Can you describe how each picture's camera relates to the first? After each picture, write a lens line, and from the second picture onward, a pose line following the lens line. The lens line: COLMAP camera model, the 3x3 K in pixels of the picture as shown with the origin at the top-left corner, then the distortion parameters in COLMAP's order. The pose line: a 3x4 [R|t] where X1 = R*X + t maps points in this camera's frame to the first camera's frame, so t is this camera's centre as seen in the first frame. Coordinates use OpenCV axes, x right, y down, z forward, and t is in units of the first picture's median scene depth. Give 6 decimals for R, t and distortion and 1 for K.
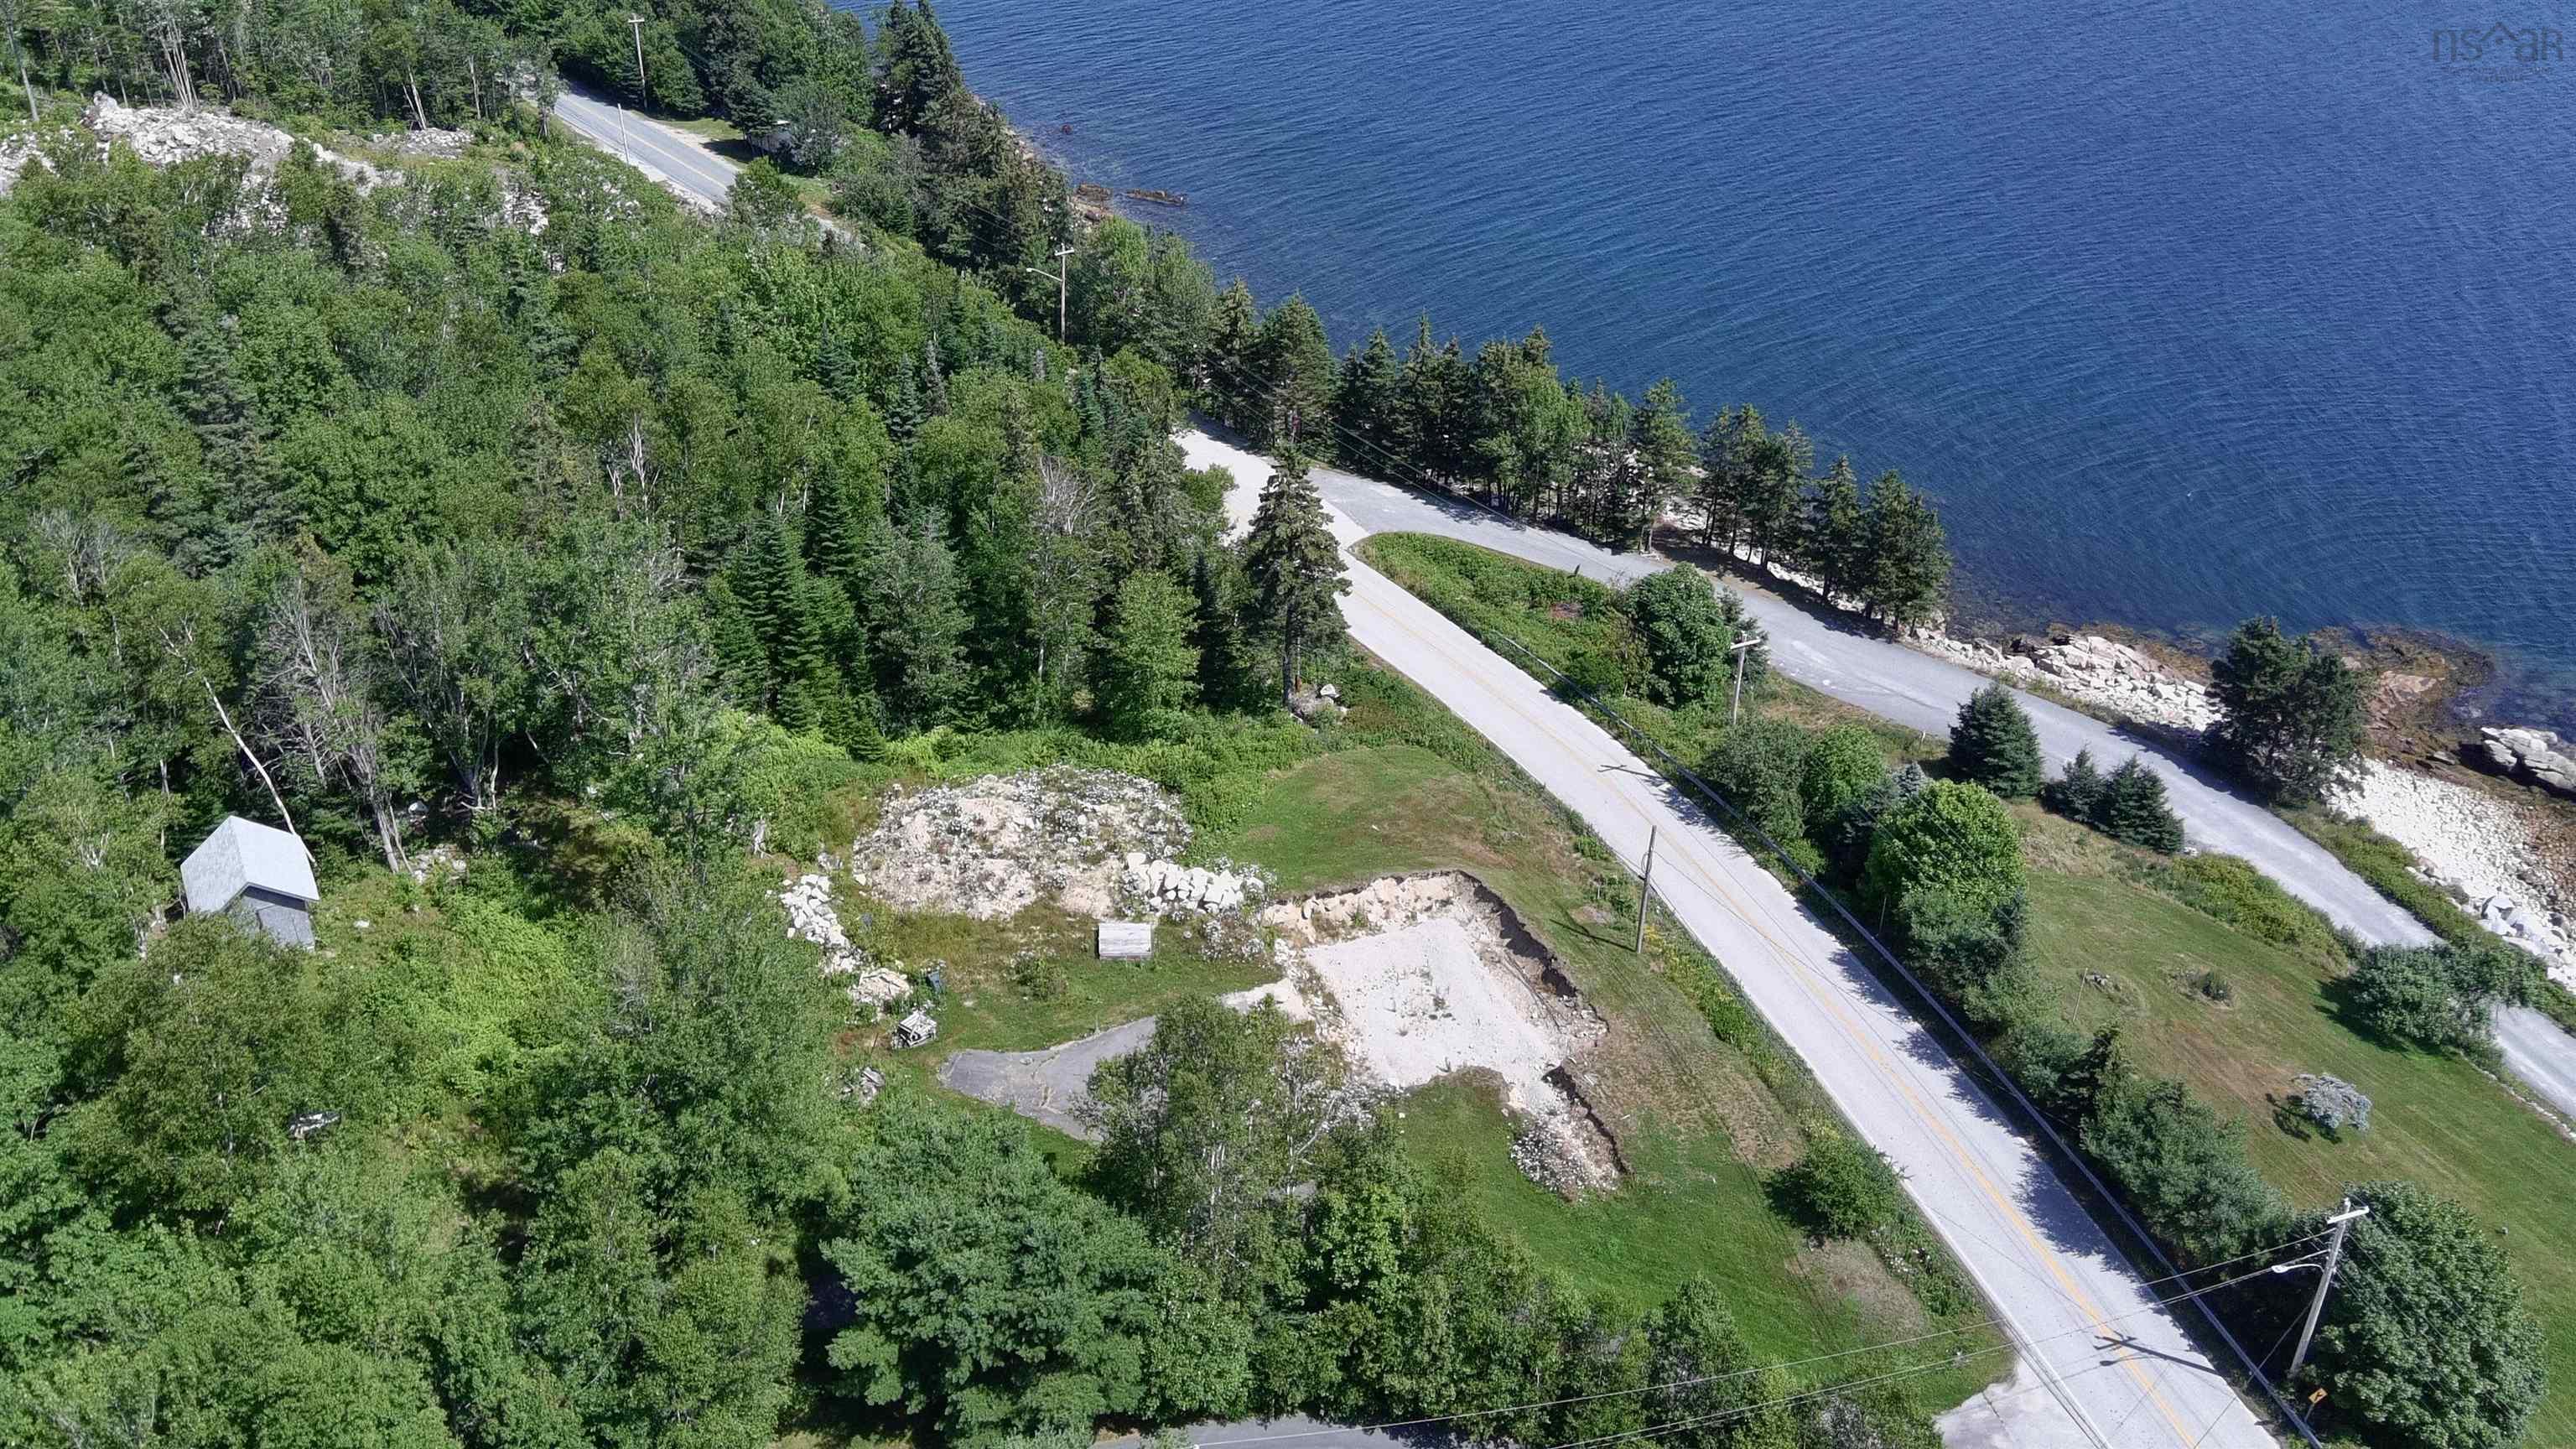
lens RADIAL K [[2130.6, 0, 1331.8], [0, 2130.6, 751.2], [0, 0, 1]] dist [0.094937, -0.144586]
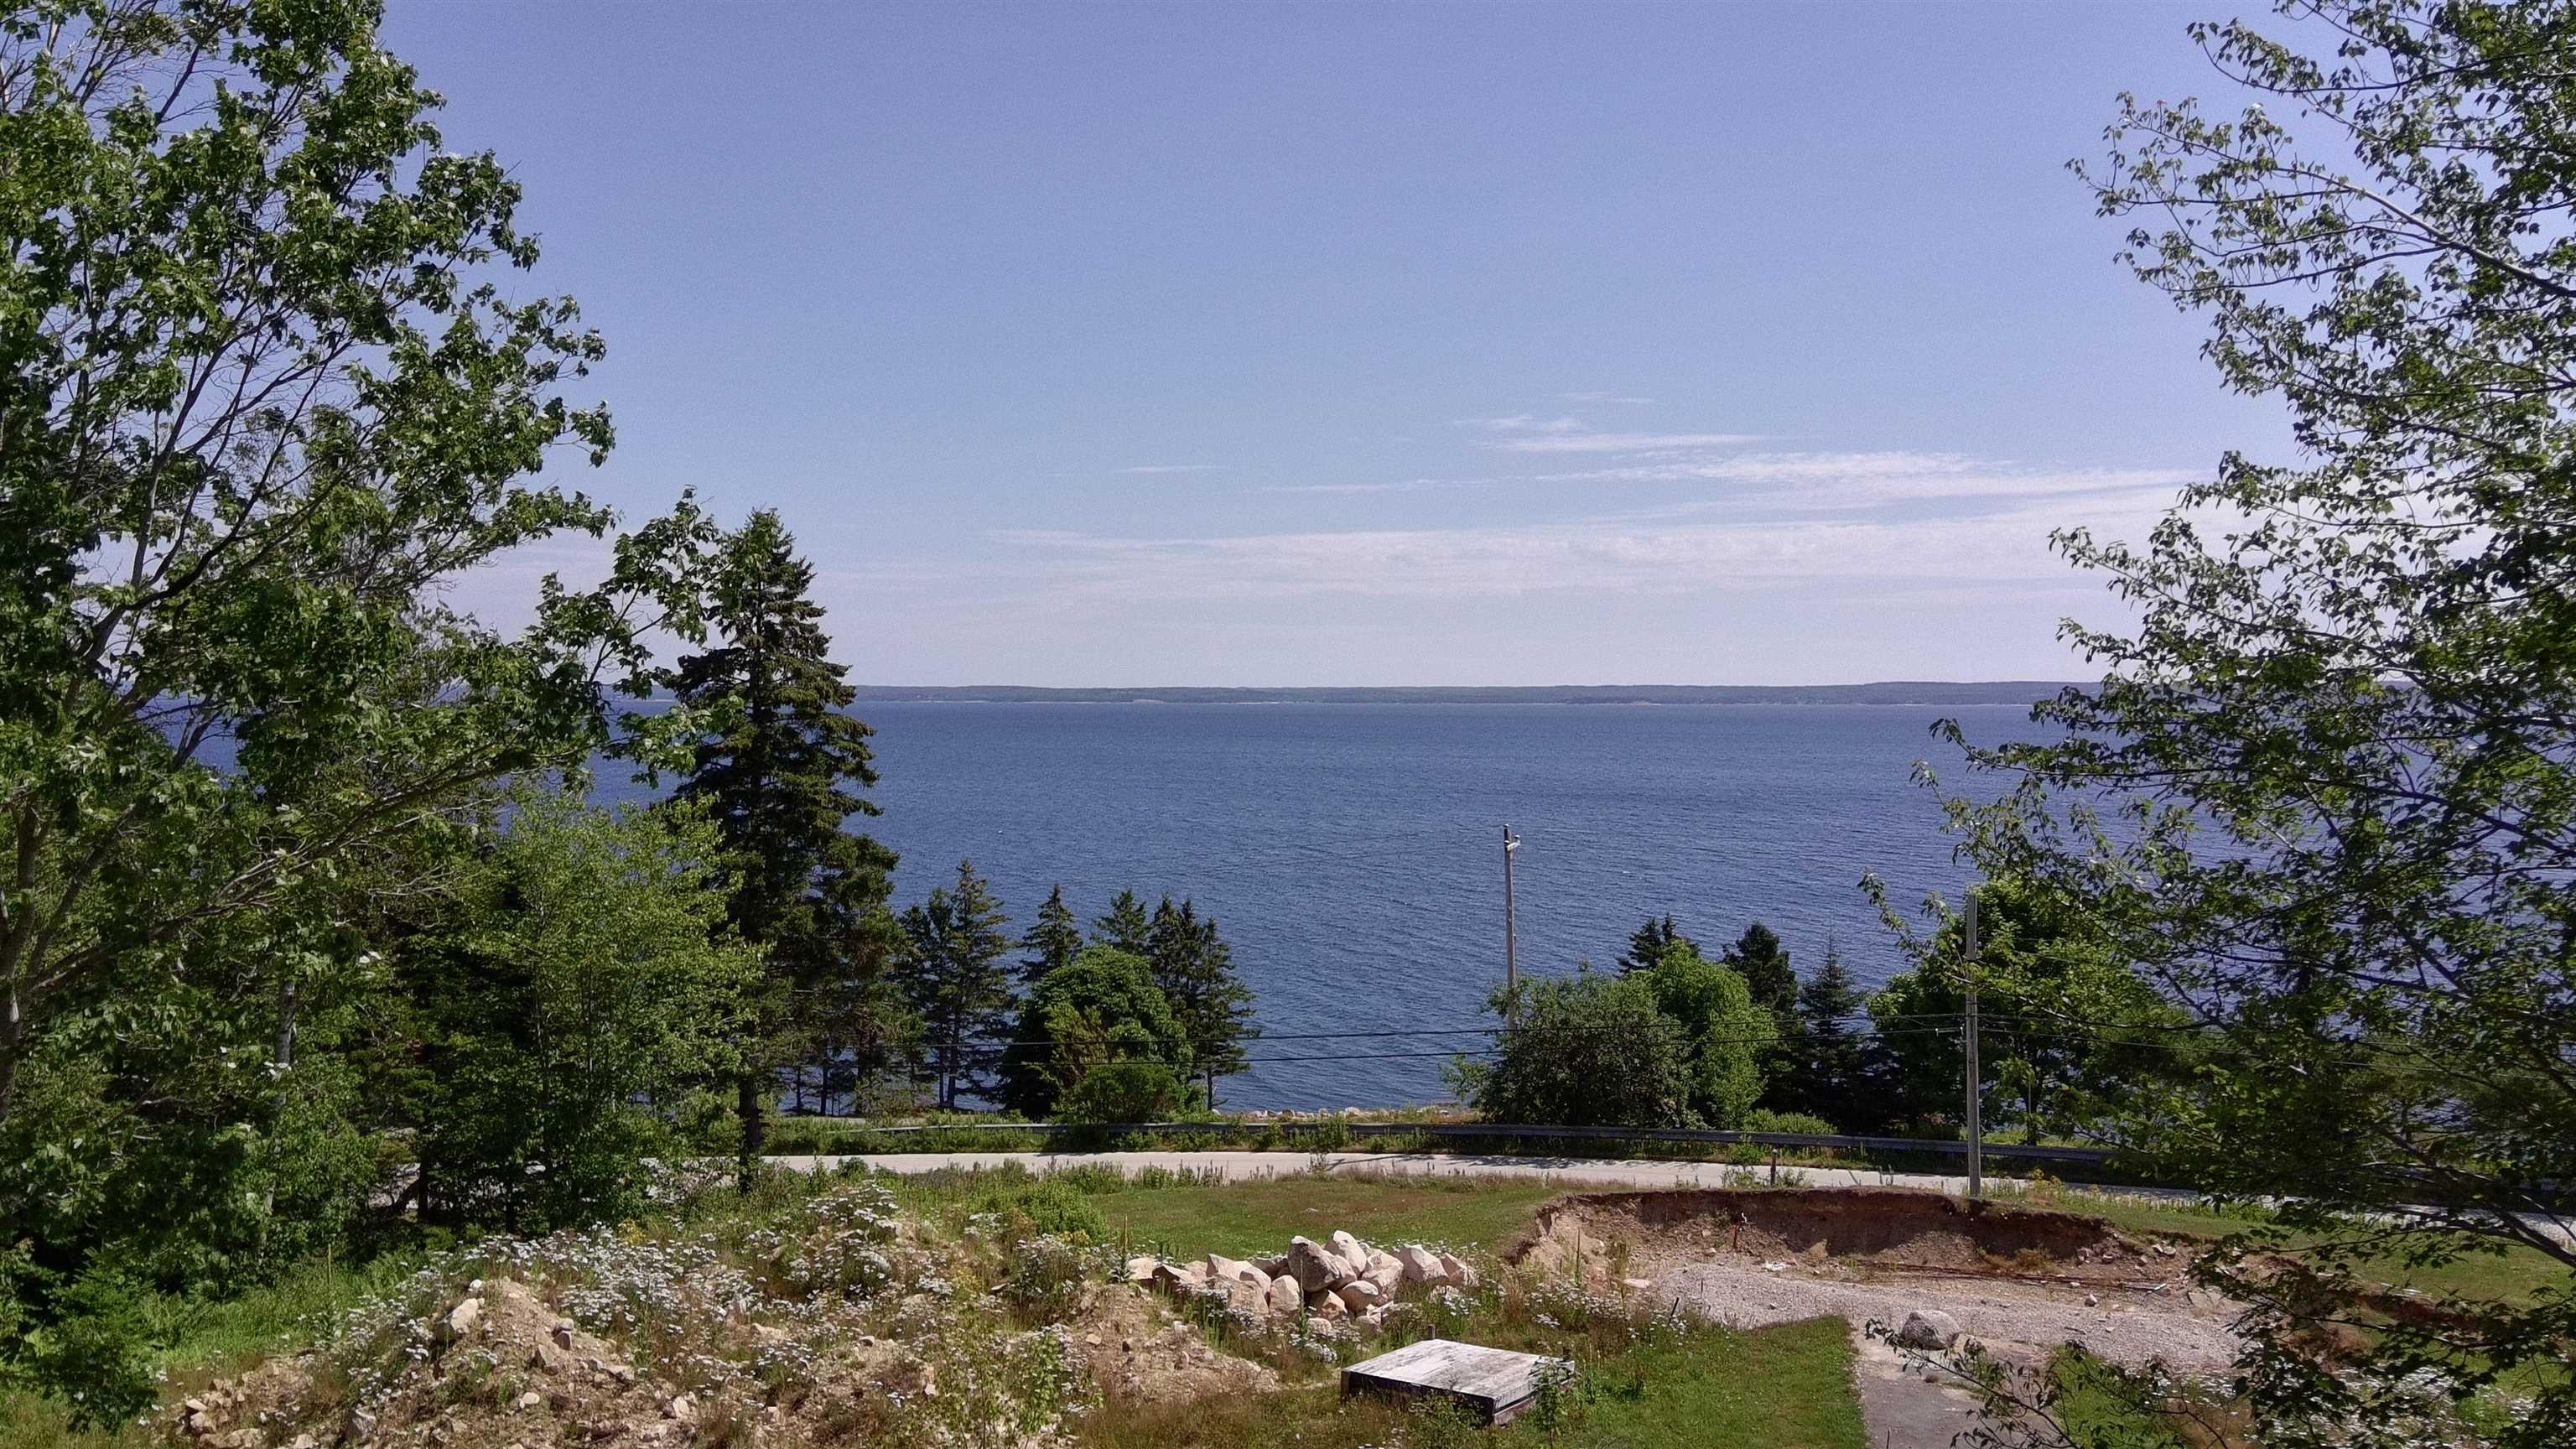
lens RADIAL K [[2130.6, 0, 1284.7], [0, 2130.6, 729.2], [0, 0, 1]] dist [0.094937, -0.144586]
pose [[0.639185, -0.024744, 0.768655, -0.328914], [0.413173, 0.854036, -0.316087, 0.091585], [-0.648638, 0.519625, 0.556110, 0.766530]]
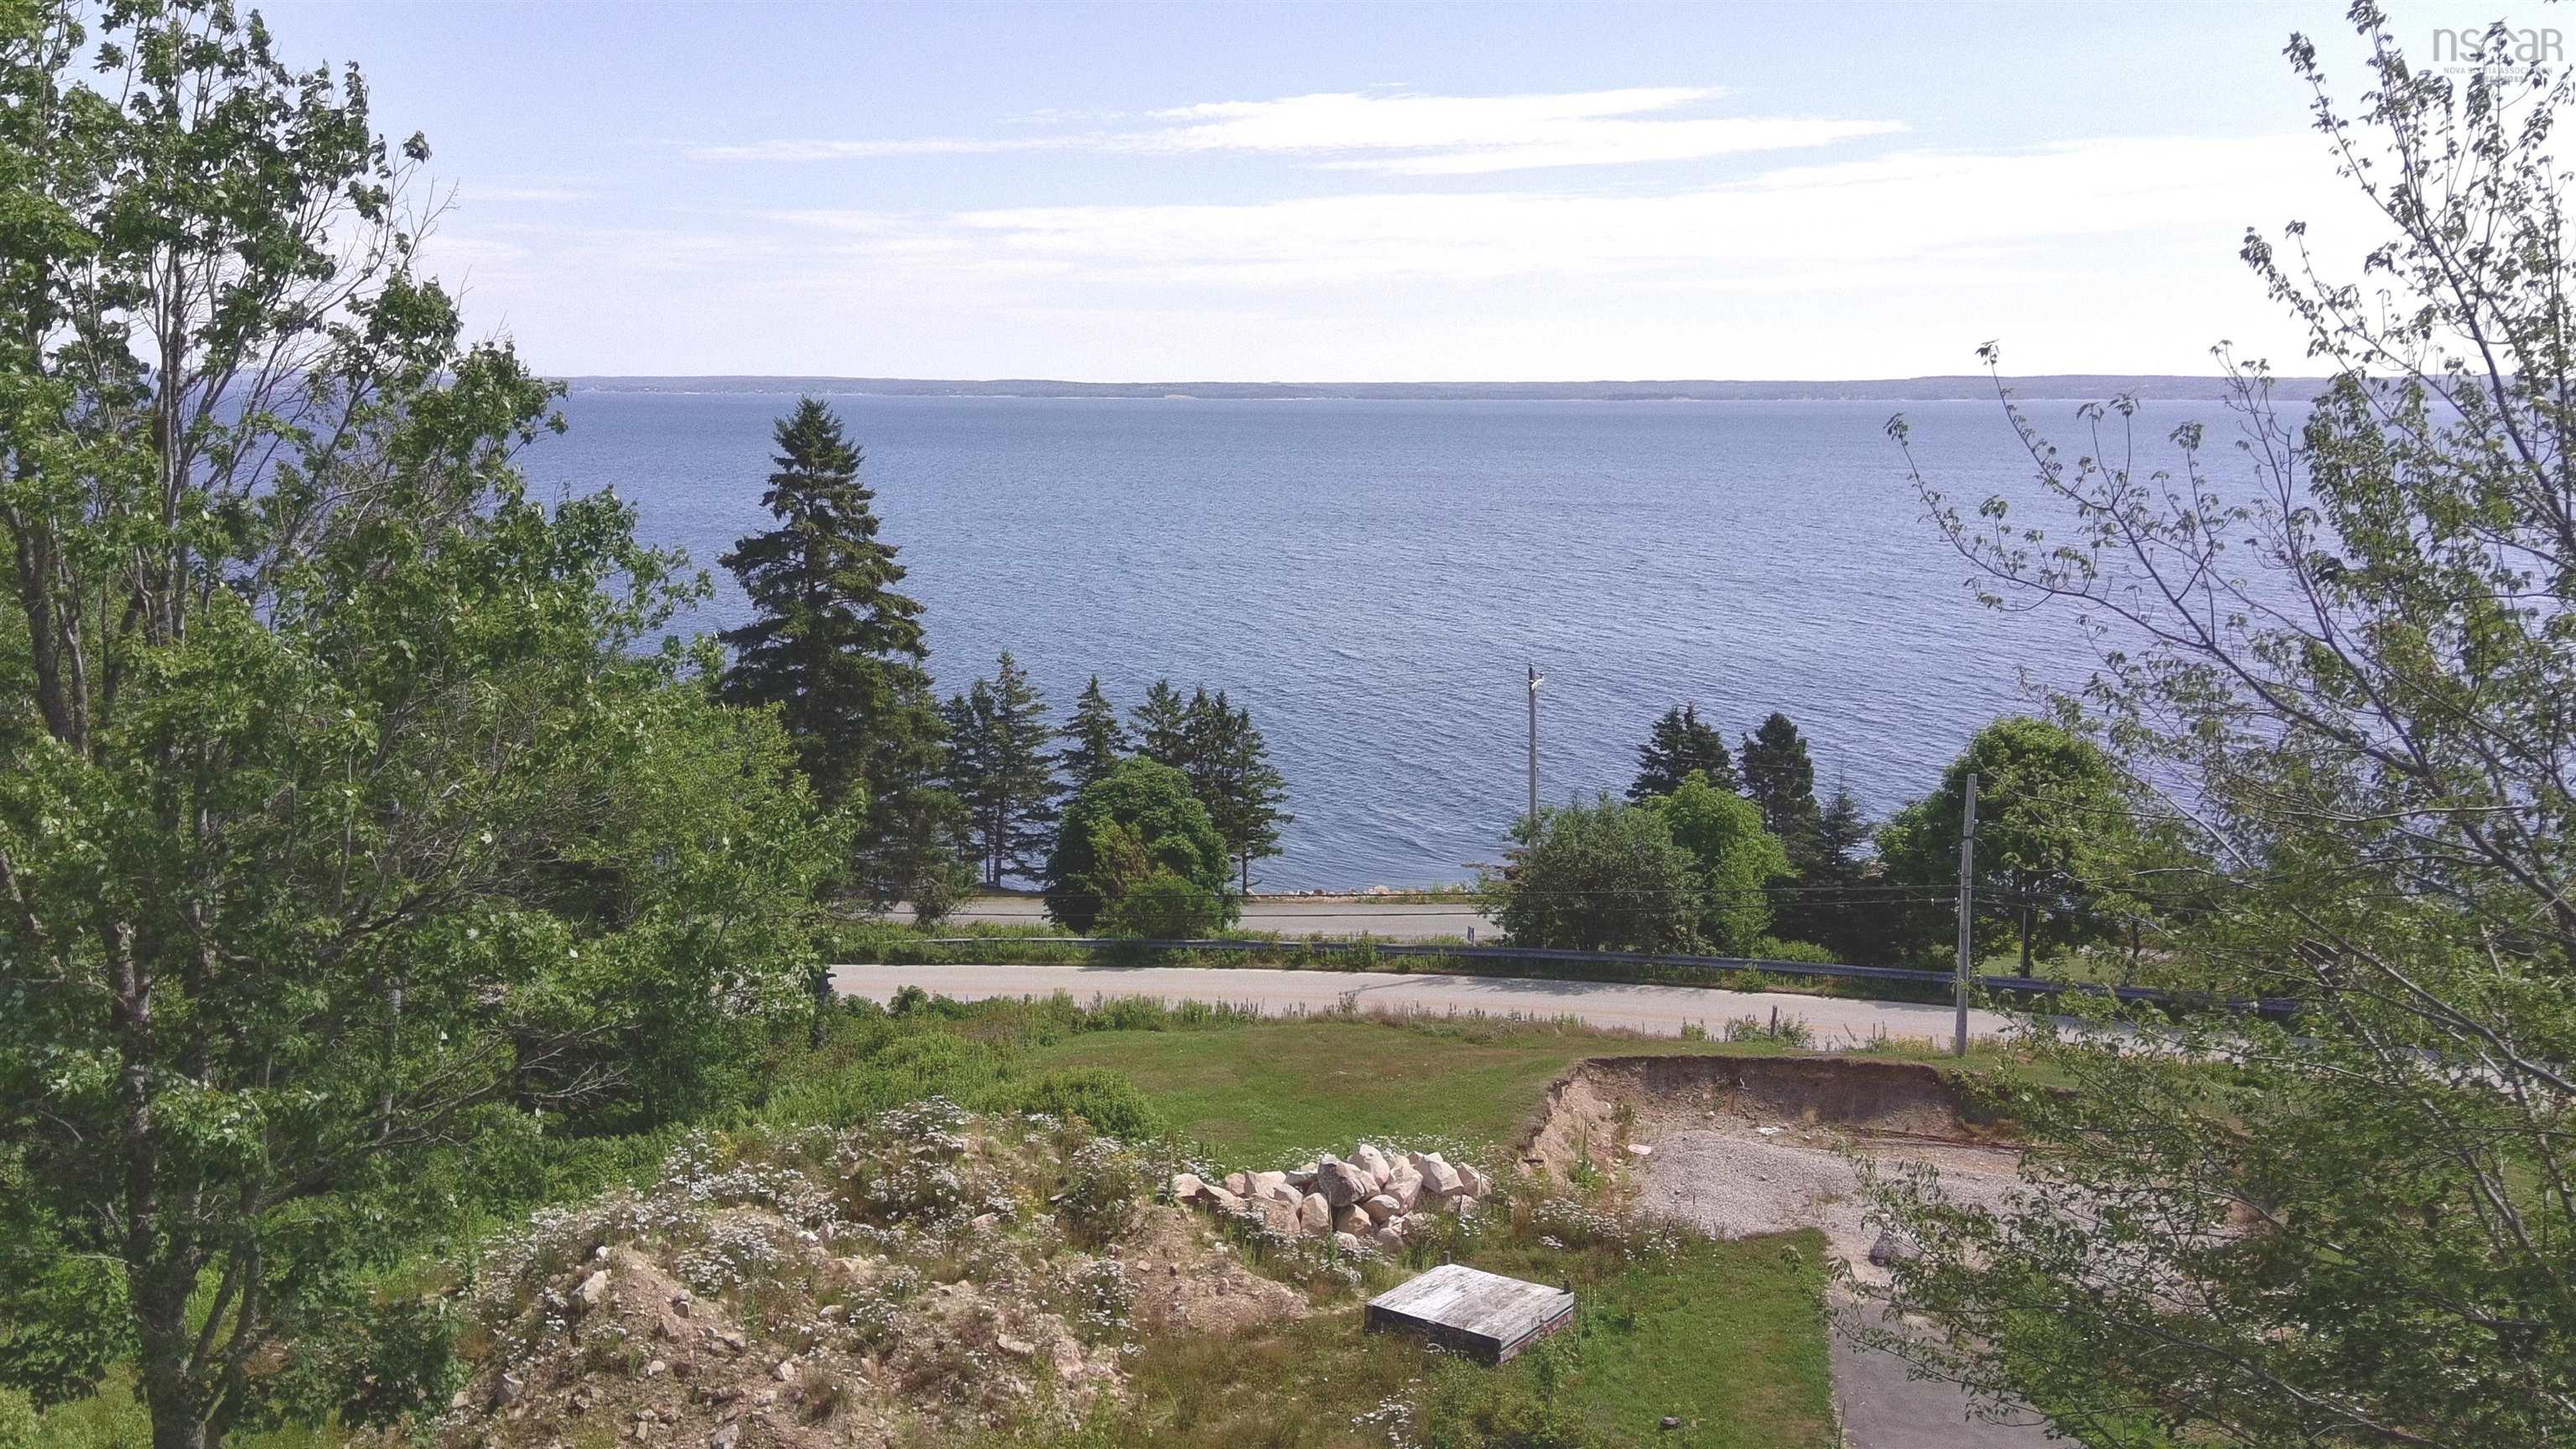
lens RADIAL K [[2130.6, 0, 1285.3], [0, 2130.6, 726.7], [0, 0, 1]] dist [0.094937, -0.144586]
pose [[0.650866, -0.130268, 0.747933, -0.342809], [0.406876, 0.891593, -0.198783, 0.058875], [-0.640956, 0.433697, 0.633310, 0.731935]]
